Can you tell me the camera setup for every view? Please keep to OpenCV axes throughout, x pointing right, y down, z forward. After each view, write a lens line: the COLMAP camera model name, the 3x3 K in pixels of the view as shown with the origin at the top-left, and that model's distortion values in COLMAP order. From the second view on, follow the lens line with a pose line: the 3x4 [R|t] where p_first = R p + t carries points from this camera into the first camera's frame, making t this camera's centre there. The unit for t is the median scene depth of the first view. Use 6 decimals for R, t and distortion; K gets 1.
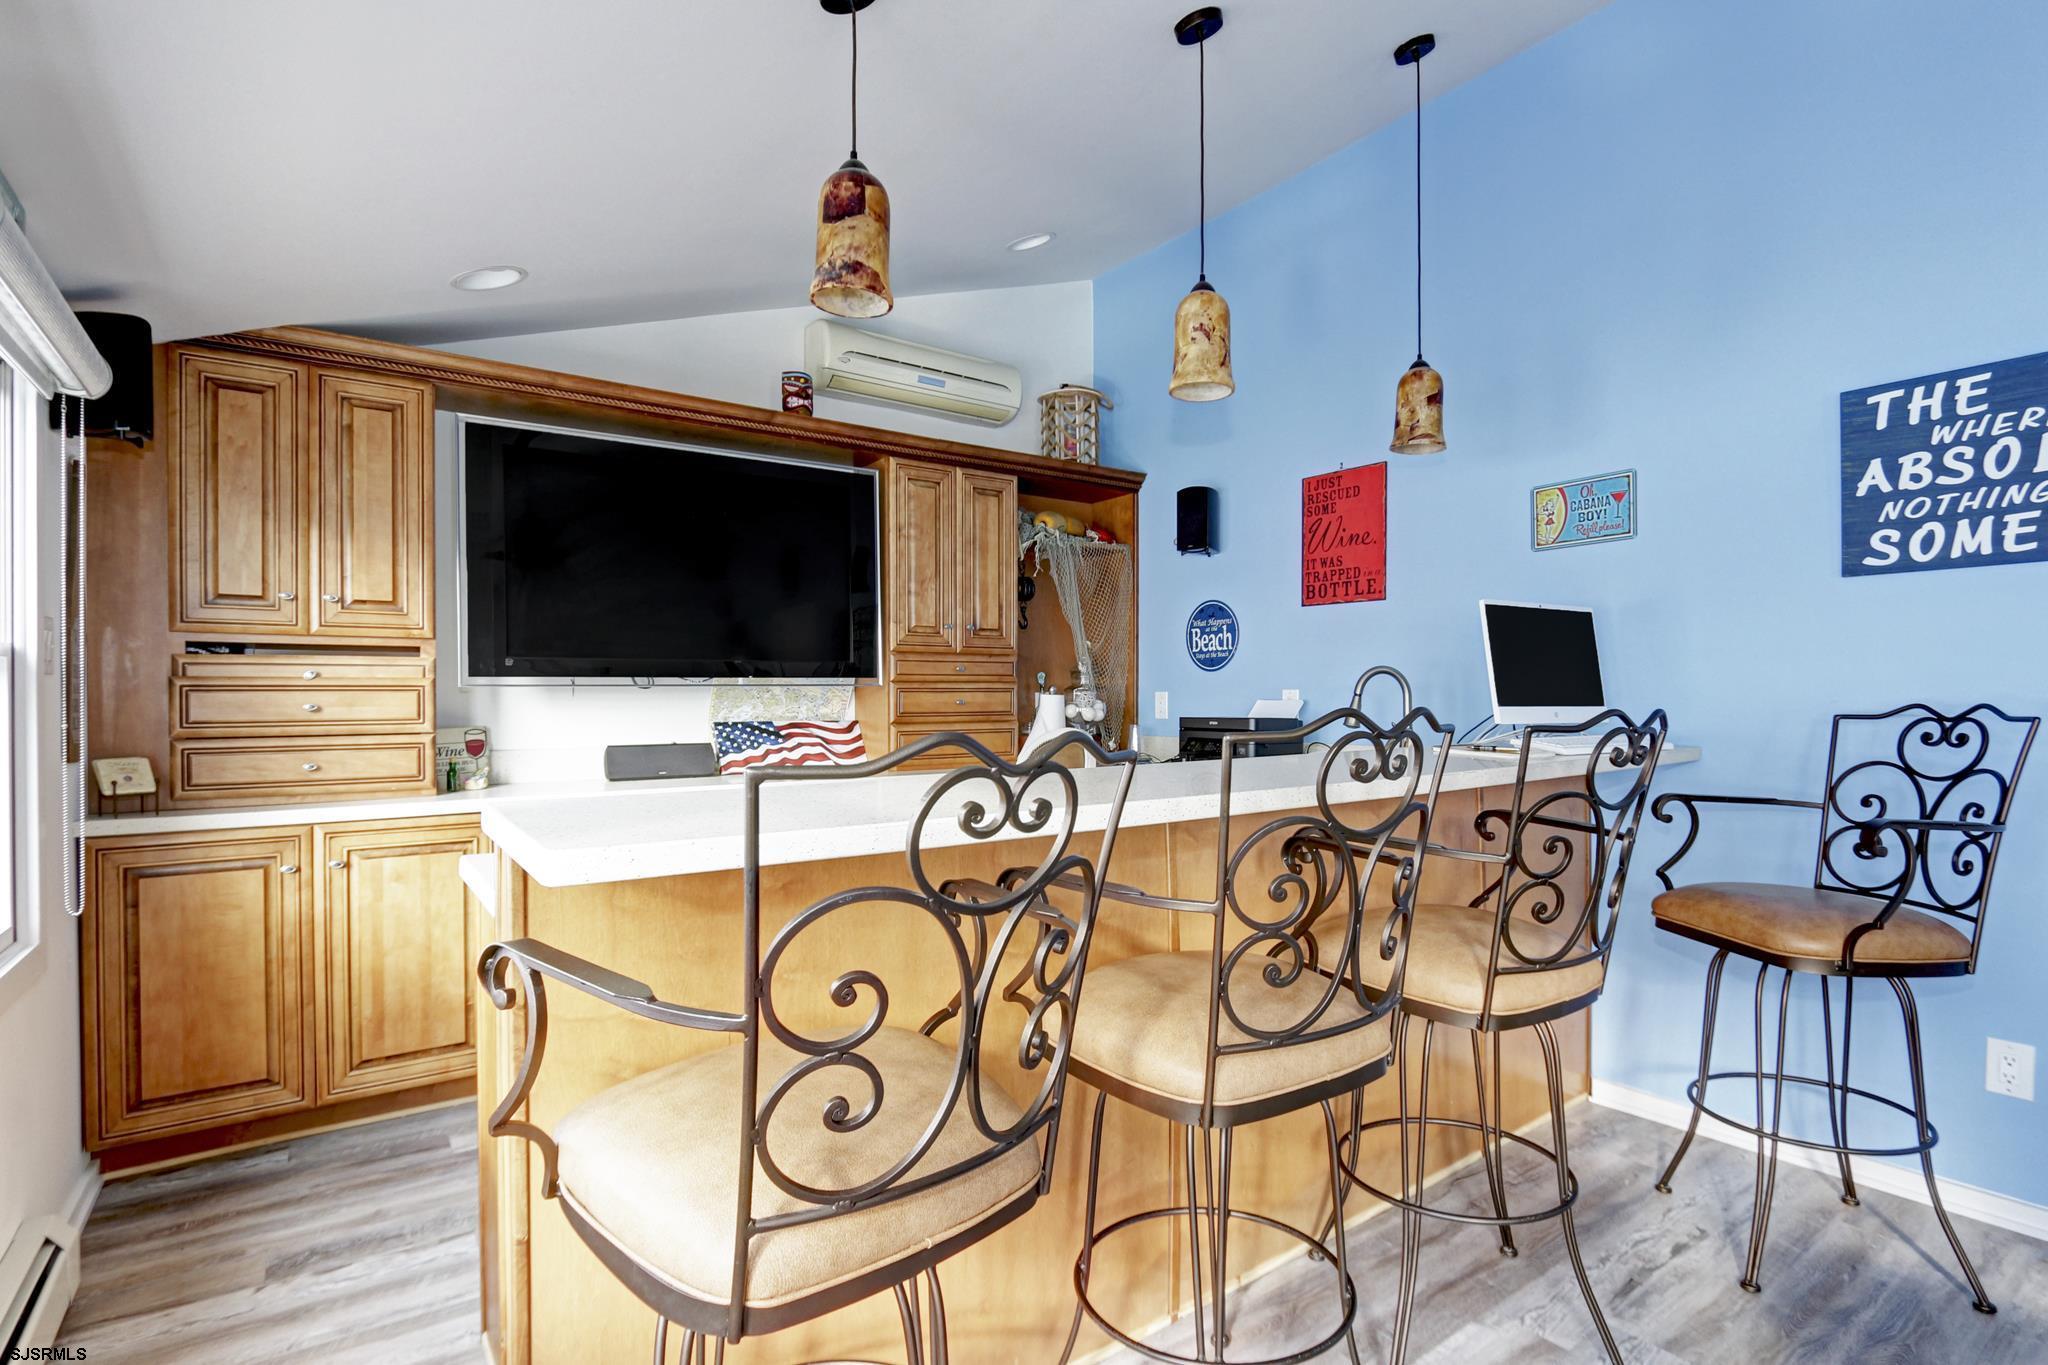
lens RADIAL K [[986.0, 0, 1030.0], [0, 986.0, 695.9], [0, 0, 1]] dist [-0.017510, 0.005441]
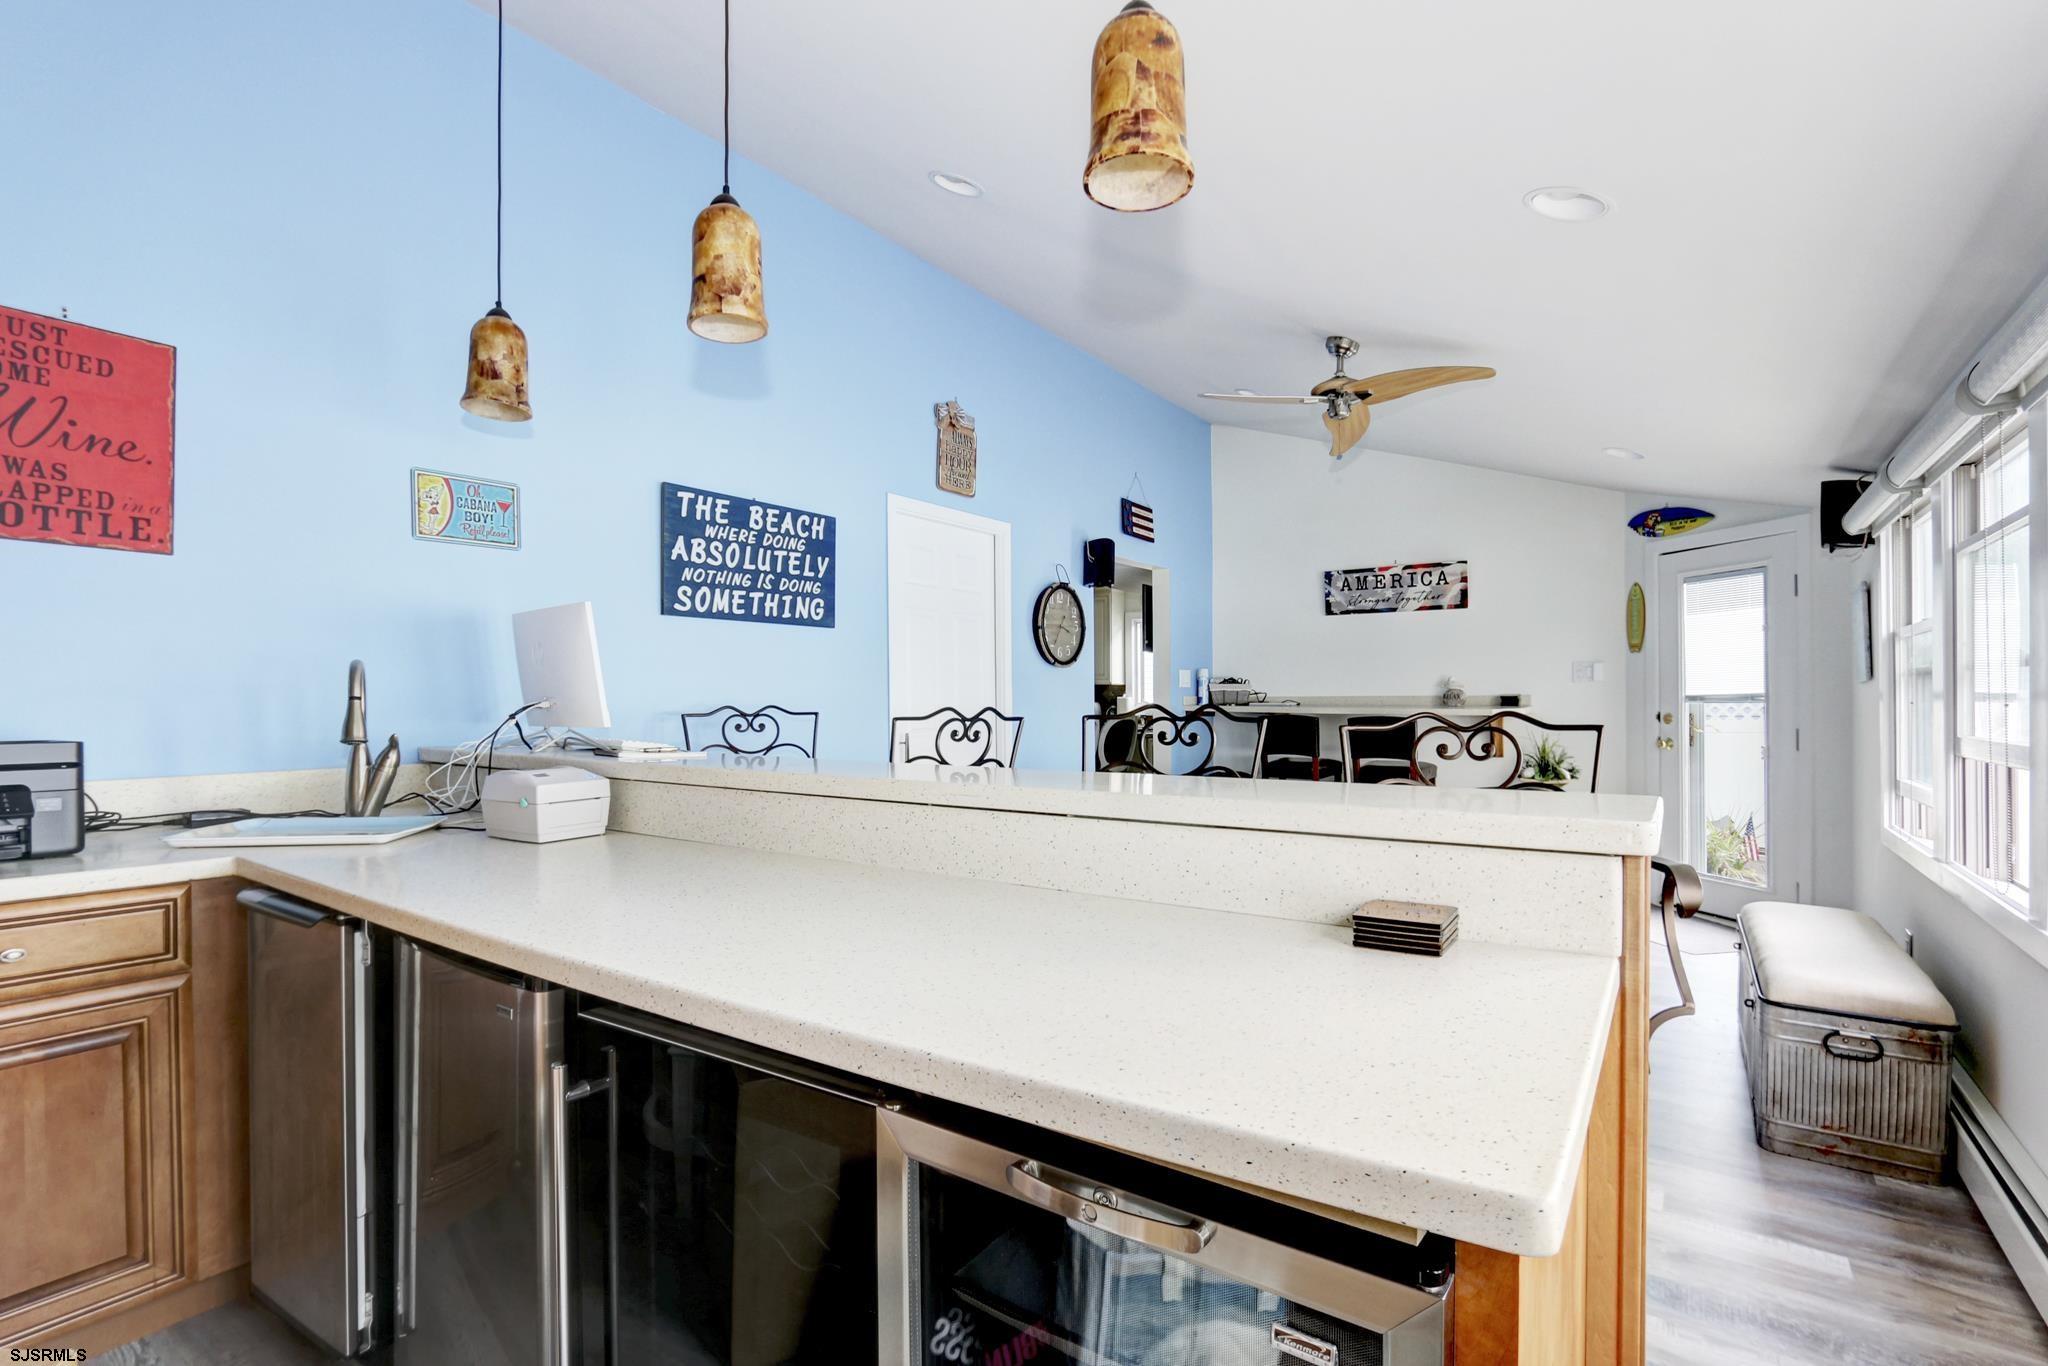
lens RADIAL K [[986.0, 0, 1020.7], [0, 986.0, 693.3], [0, 0, 1]] dist [-0.017510, 0.005441]
pose [[-0.316499, 0.013015, 0.948504, -0.671998], [0.001496, 0.999911, -0.013221, 0.009291], [-0.948592, -0.002766, -0.316490, 0.992872]]
